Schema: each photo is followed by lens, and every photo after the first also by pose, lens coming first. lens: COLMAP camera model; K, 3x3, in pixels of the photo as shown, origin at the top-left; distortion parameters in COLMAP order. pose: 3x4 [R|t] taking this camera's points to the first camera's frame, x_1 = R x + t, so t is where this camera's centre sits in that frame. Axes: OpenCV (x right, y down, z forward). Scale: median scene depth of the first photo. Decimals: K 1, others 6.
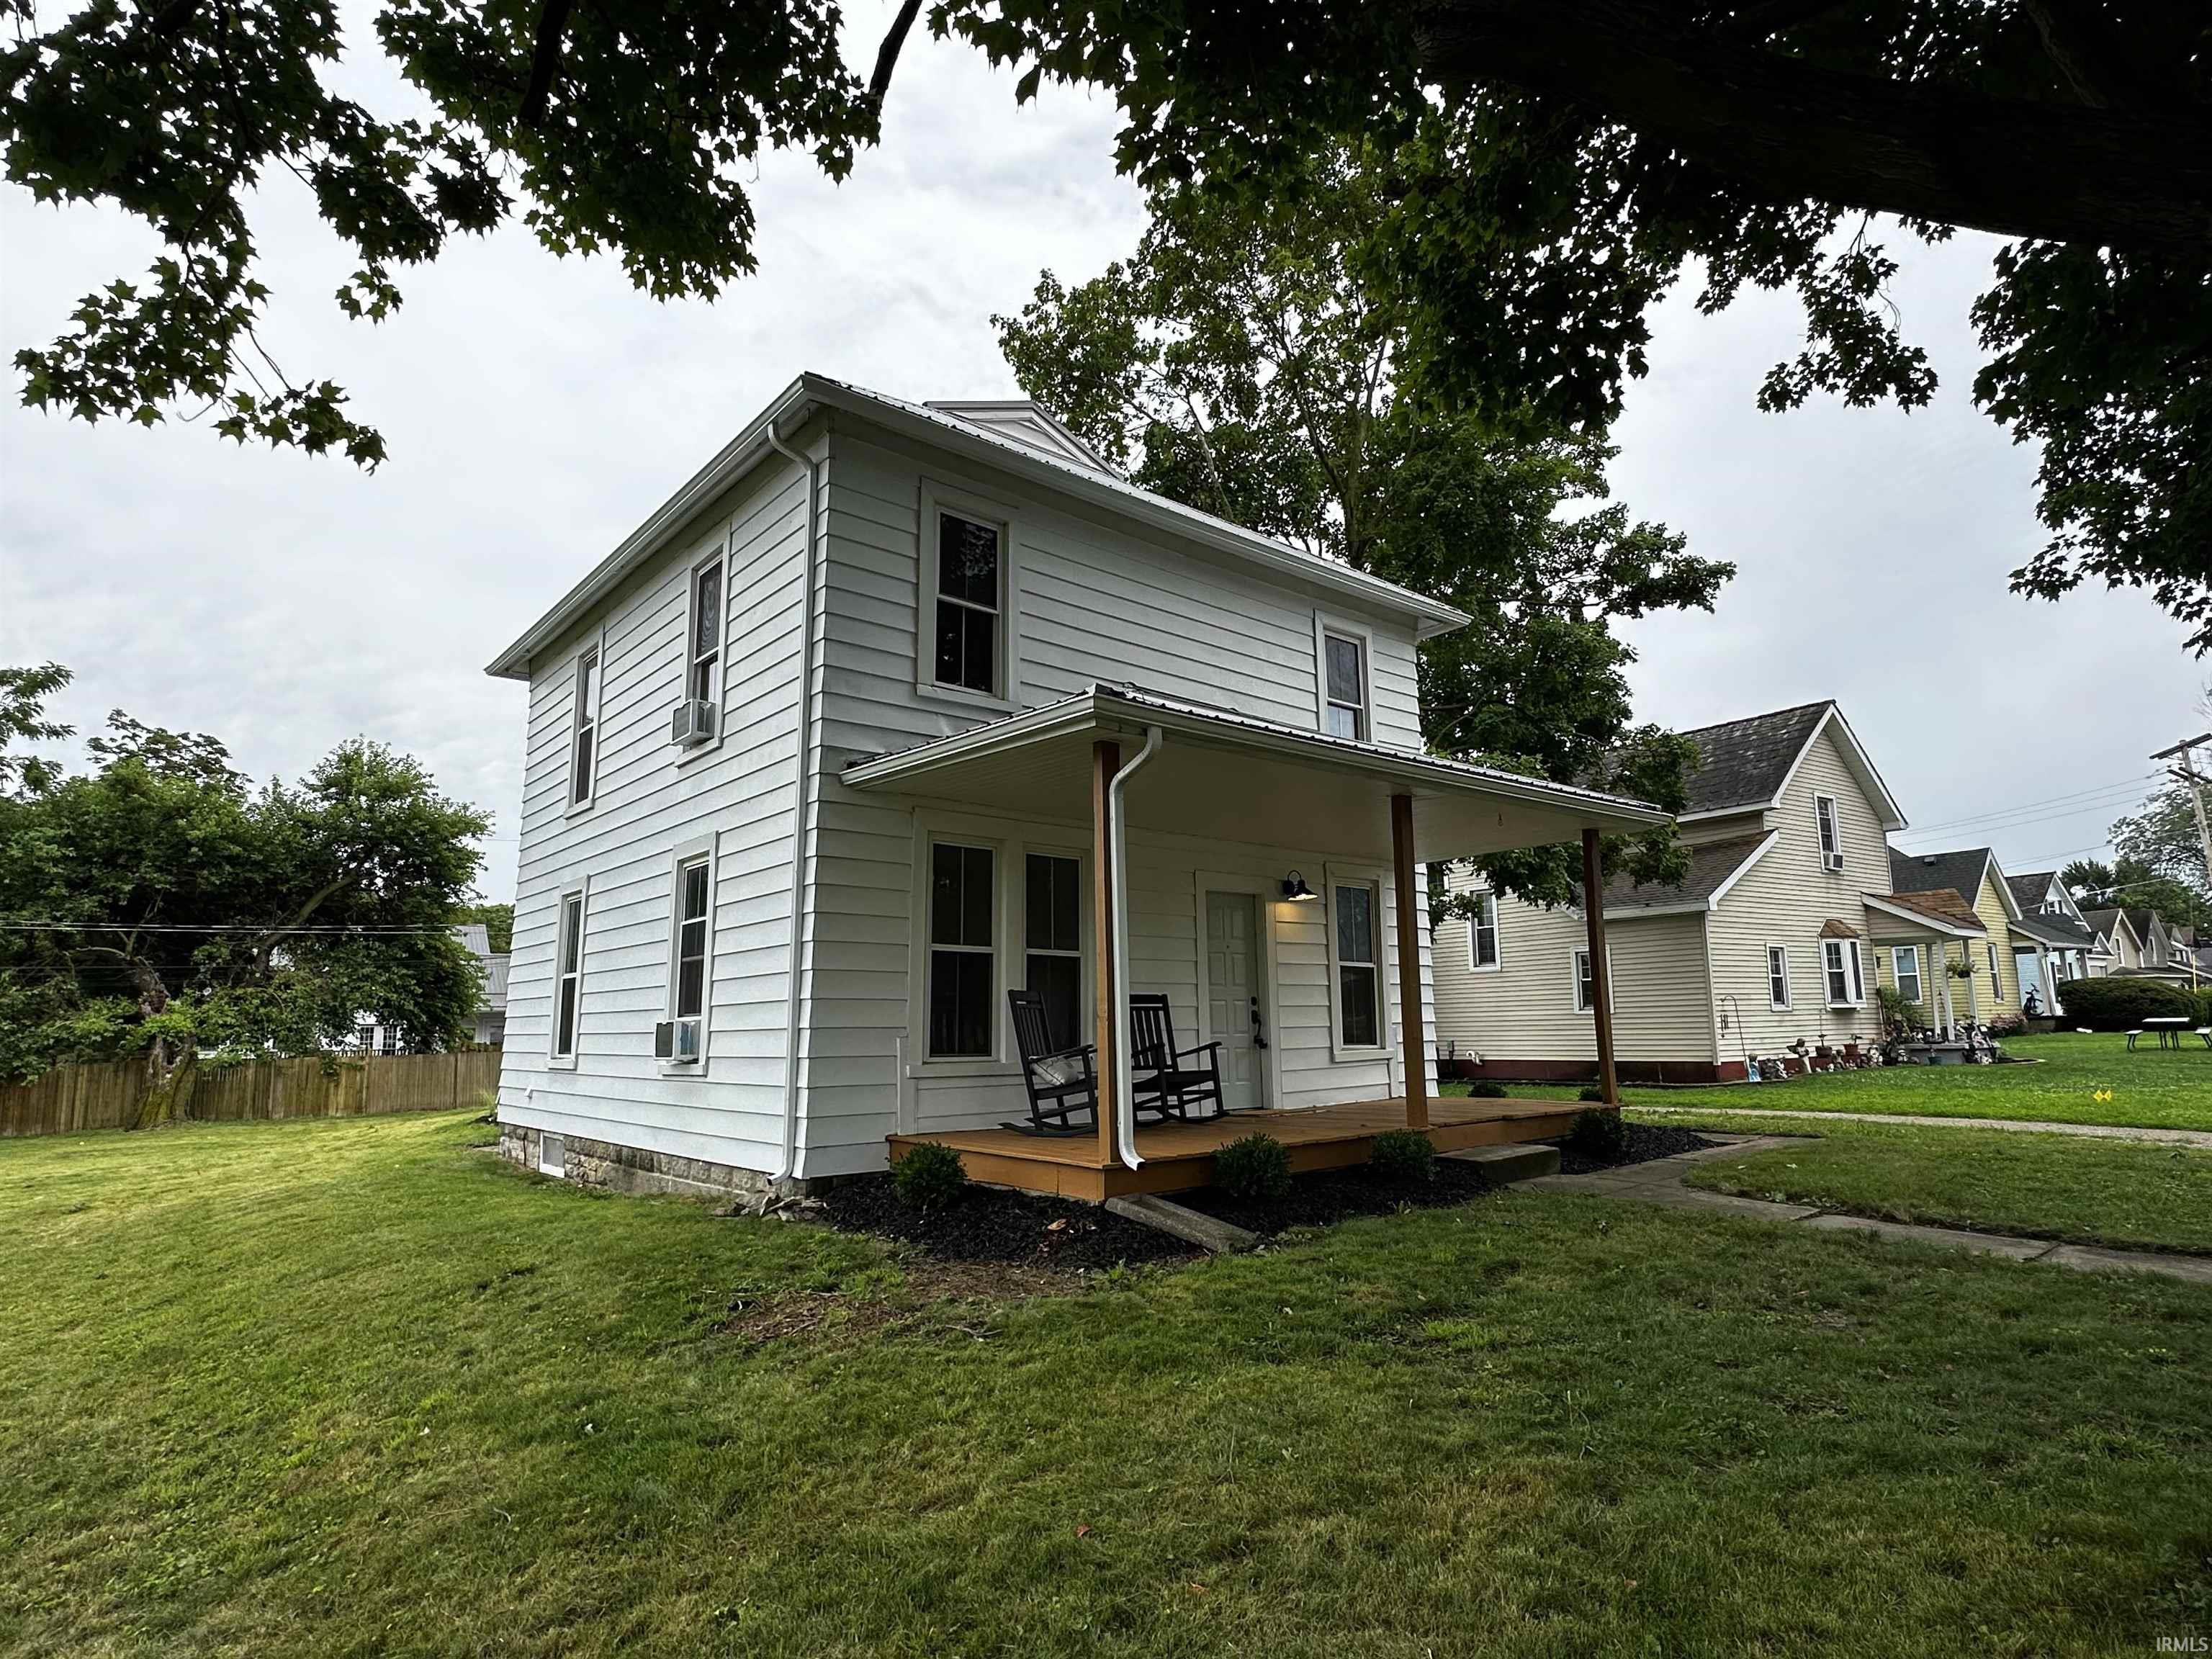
lens RADIAL K [[1192.1, 0, 1105.3], [0, 1192.1, 829.6], [0, 0, 1]] dist [0.001267, -0.000009]
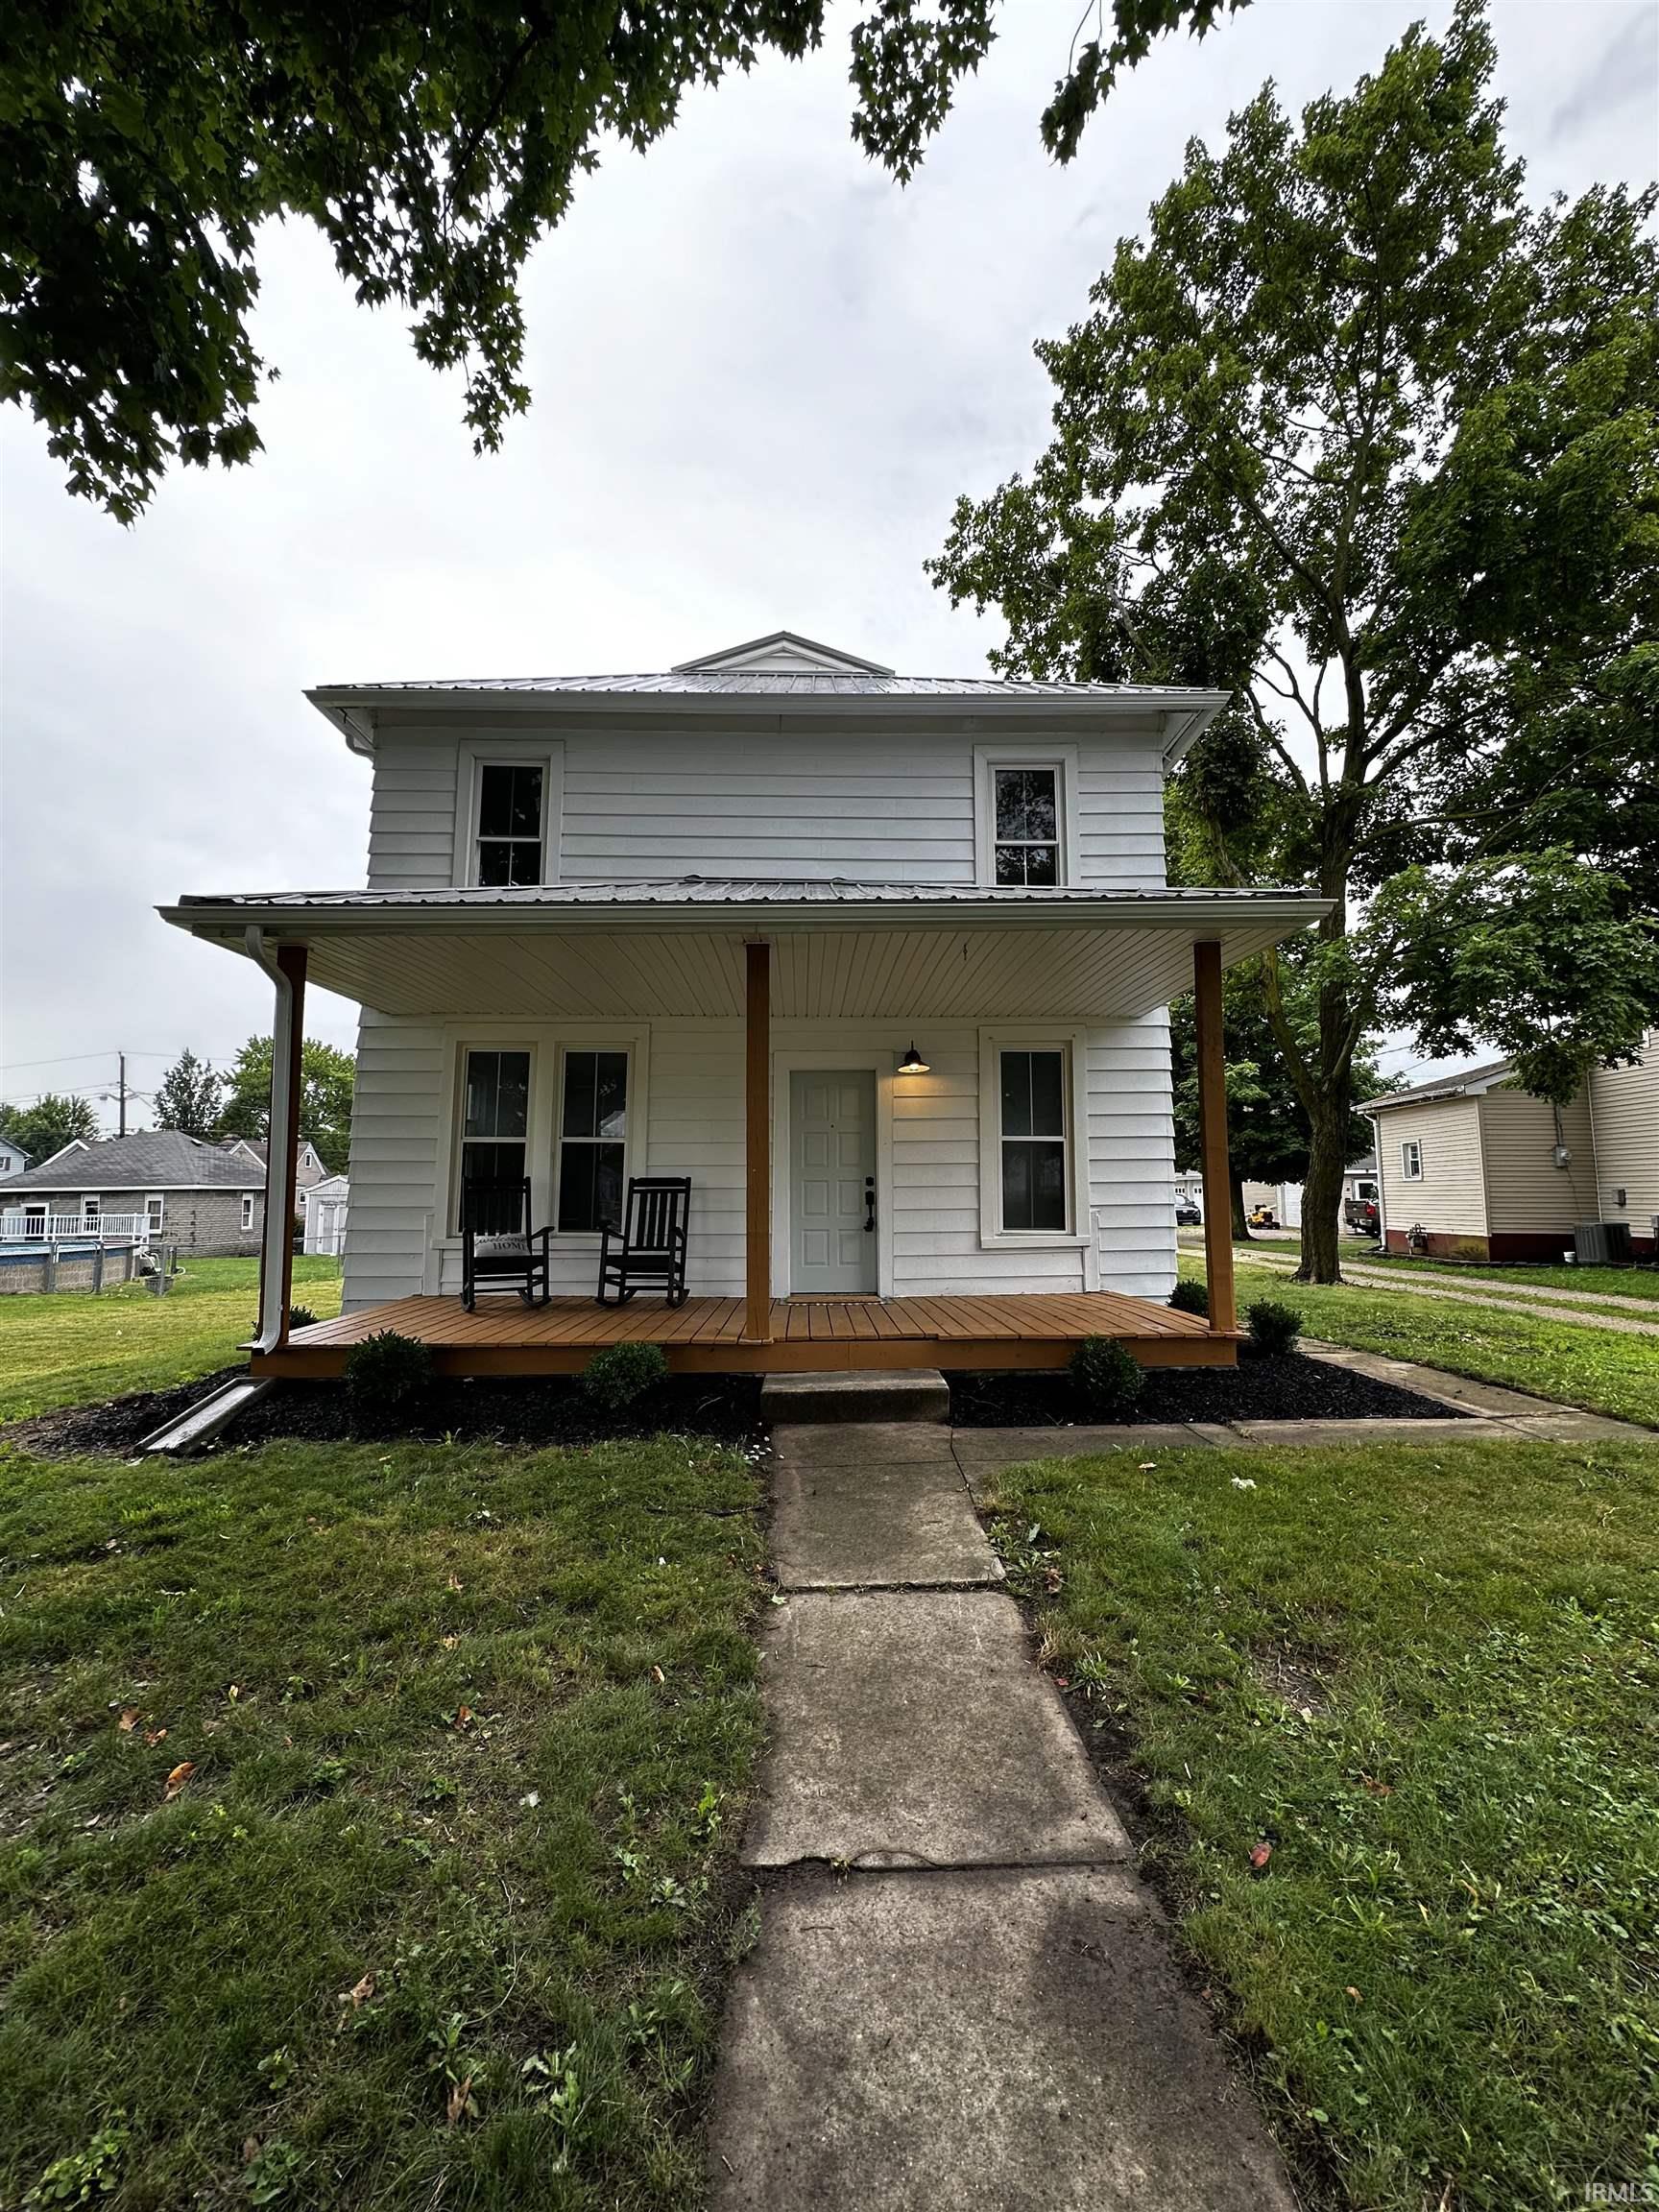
lens RADIAL K [[891.6, 0, 833.1], [0, 891.6, 1105.2], [0, 0, 1]] dist [0.000509, 0.000028]
pose [[0.774623, -0.054471, -0.630073, 0.558451], [0.097271, 0.994691, 0.033594, 0.056686], [0.624898, -0.087310, 0.775809, 0.436892]]
